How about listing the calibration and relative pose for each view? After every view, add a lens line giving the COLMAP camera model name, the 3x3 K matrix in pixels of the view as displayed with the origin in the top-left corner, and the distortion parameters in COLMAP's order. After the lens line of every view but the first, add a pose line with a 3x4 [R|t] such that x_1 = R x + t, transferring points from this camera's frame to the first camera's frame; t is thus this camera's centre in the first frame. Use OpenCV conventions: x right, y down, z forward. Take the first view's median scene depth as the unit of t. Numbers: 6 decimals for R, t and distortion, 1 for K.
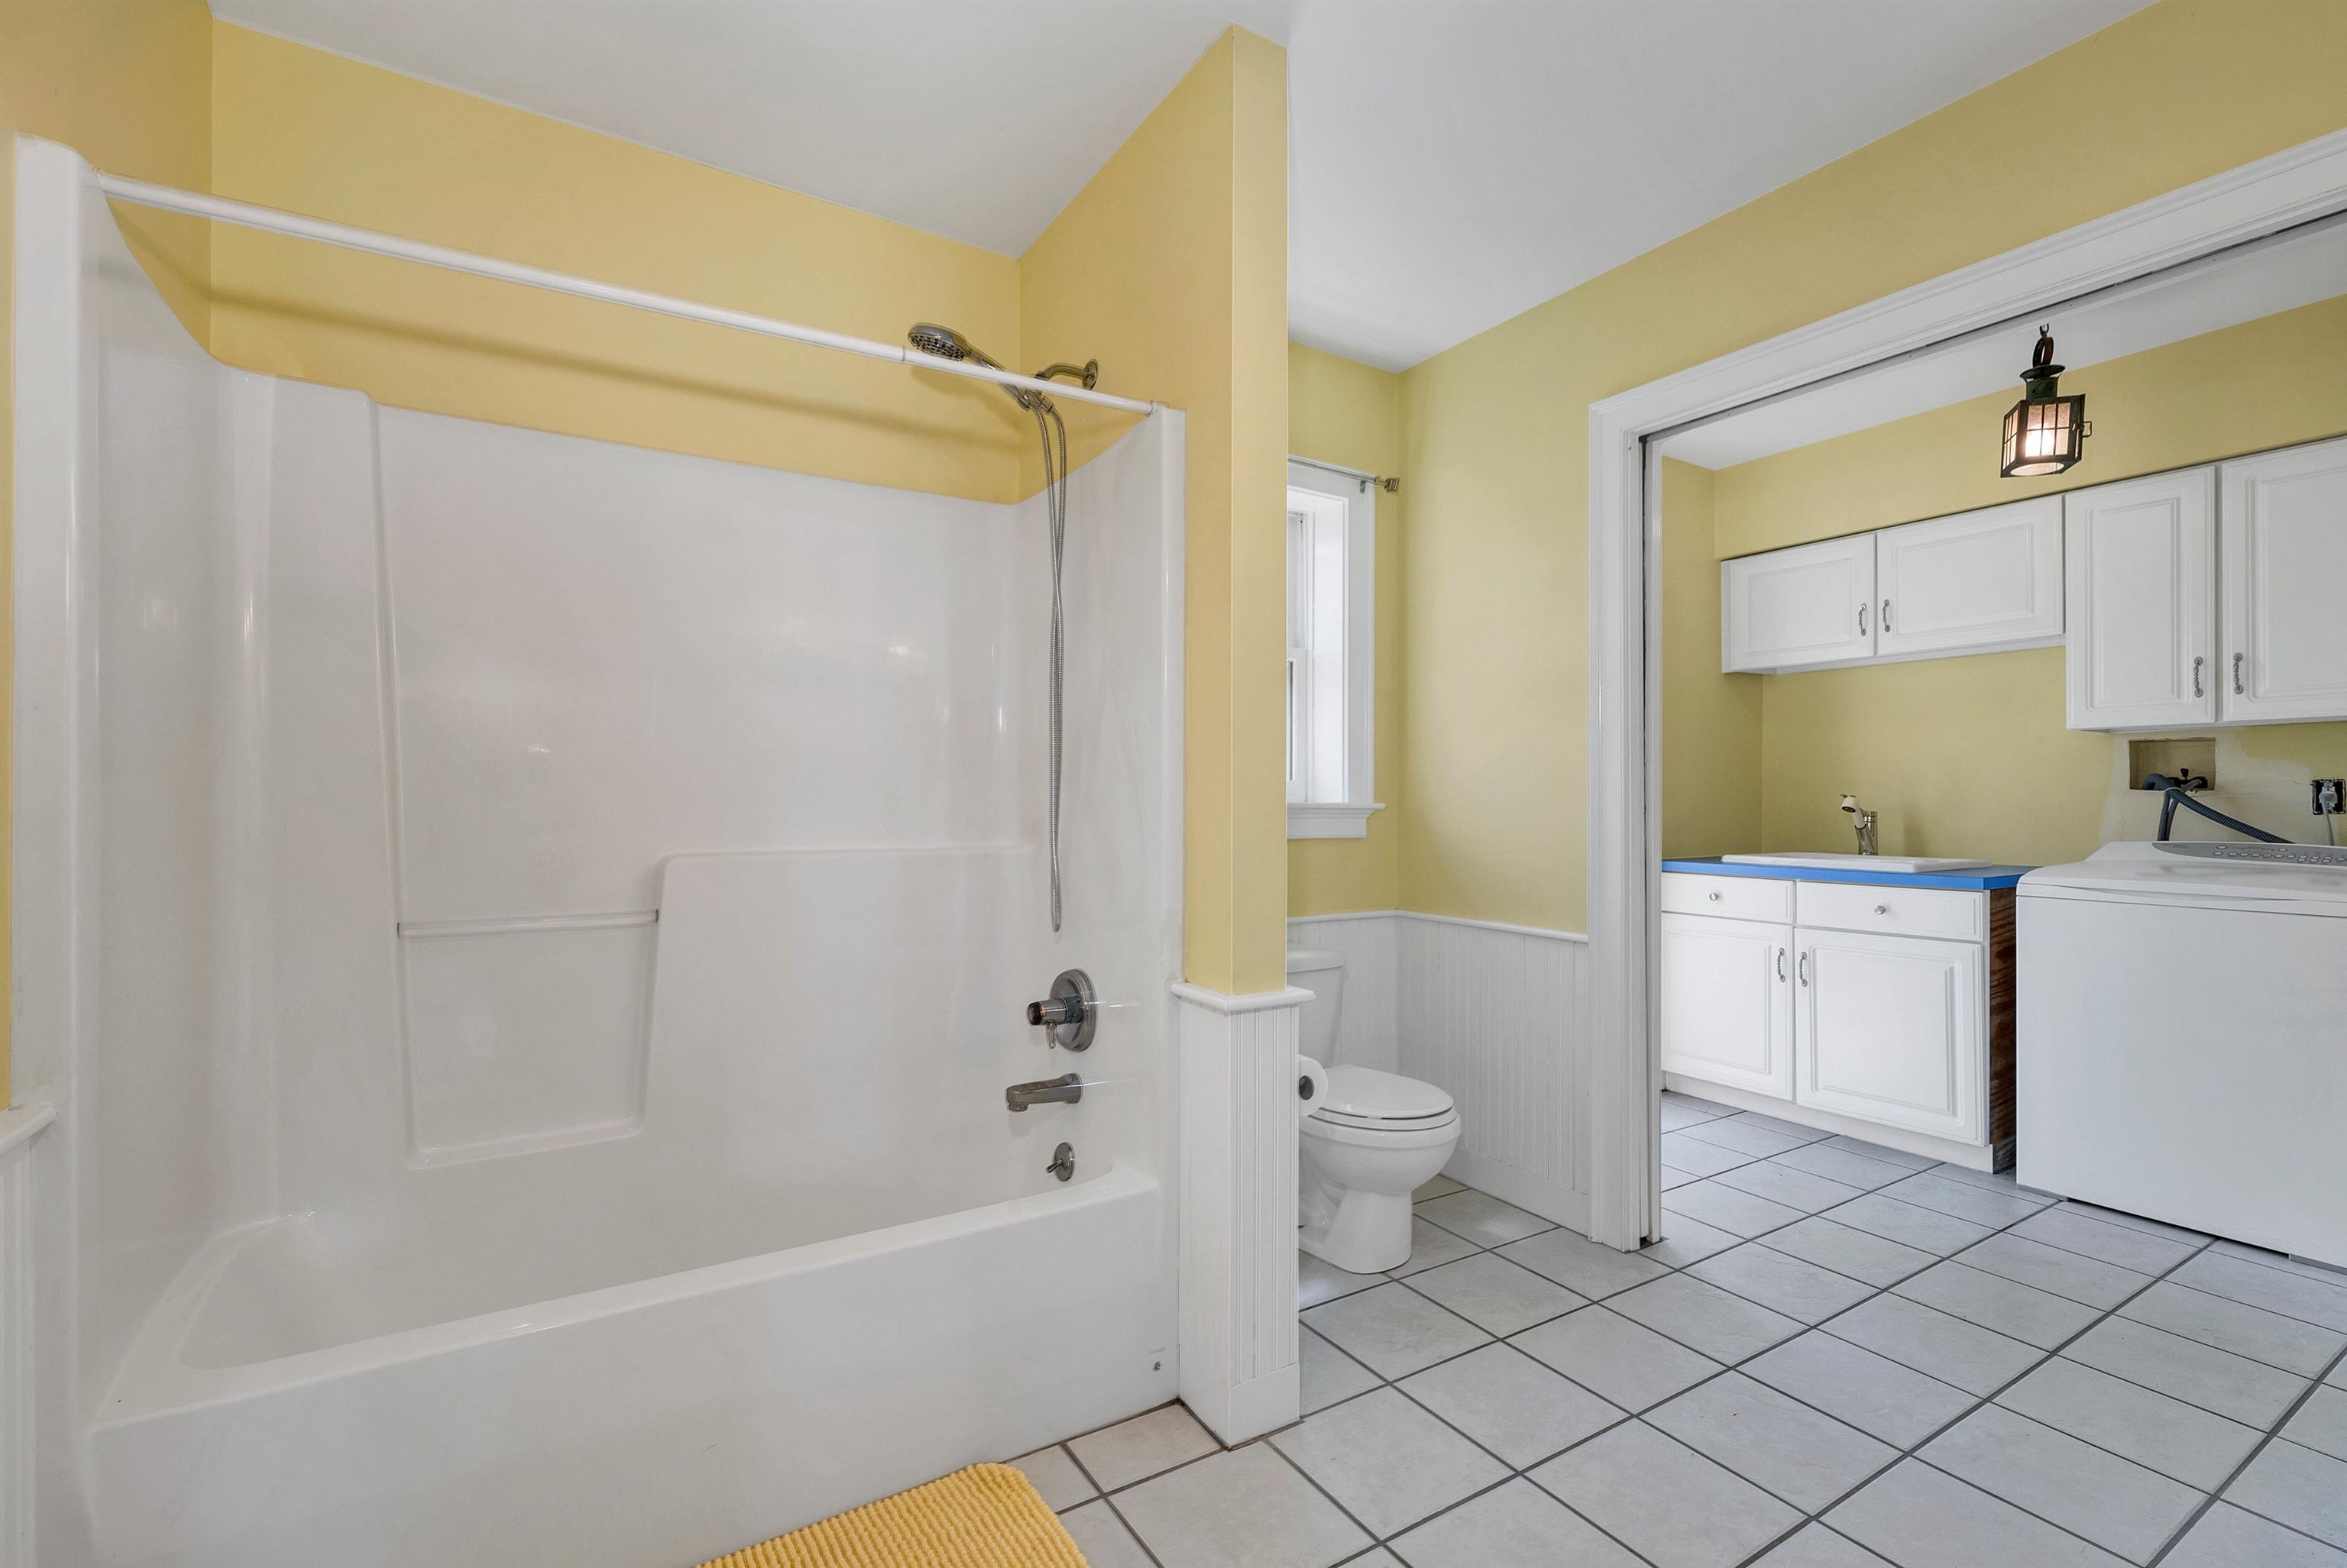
lens RADIAL K [[1002.7, 0, 1170.2], [0, 1002.7, 800.6], [0, 0, 1]] dist [0.000390, -0.000333]
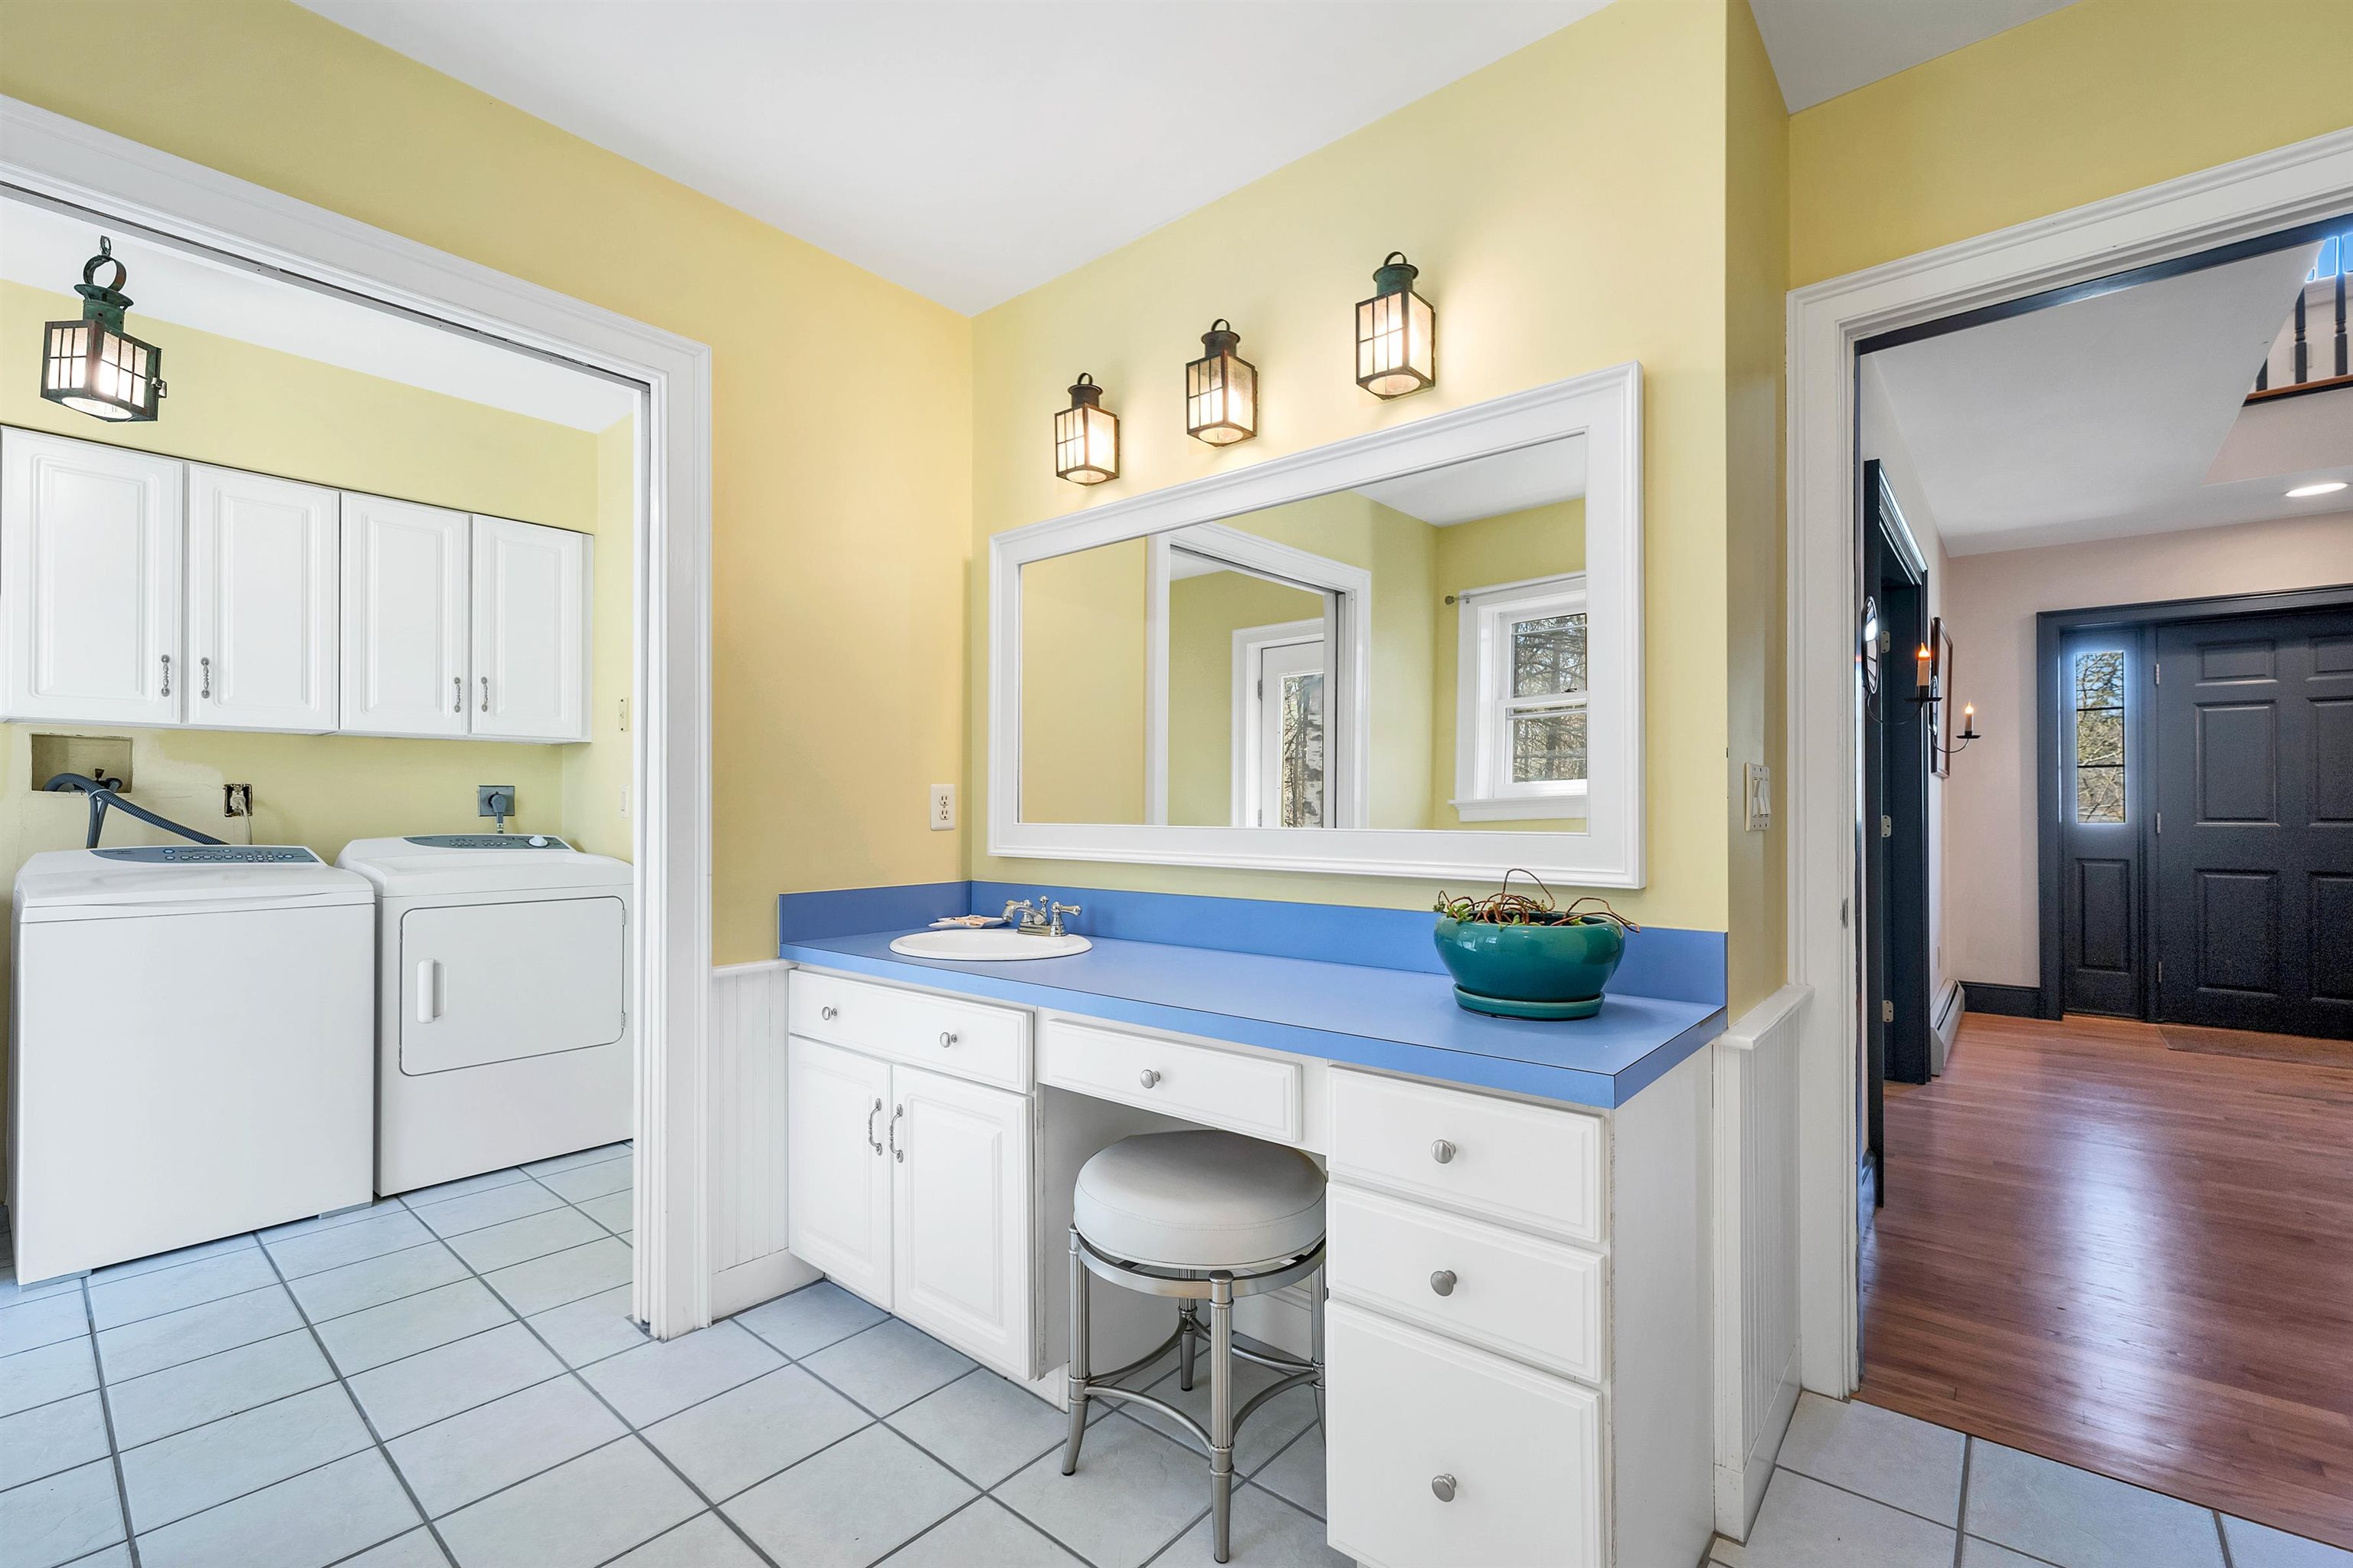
lens RADIAL K [[1005.5, 0, 1173.1], [0, 1005.5, 800.7], [0, 0, 1]] dist [0.000390, -0.000333]
pose [[-0.319334, 0.003917, 0.947634, -0.199275], [-0.002171, 0.999986, -0.004865, -0.000298], [-0.947640, -0.003611, -0.319321, 0.385479]]
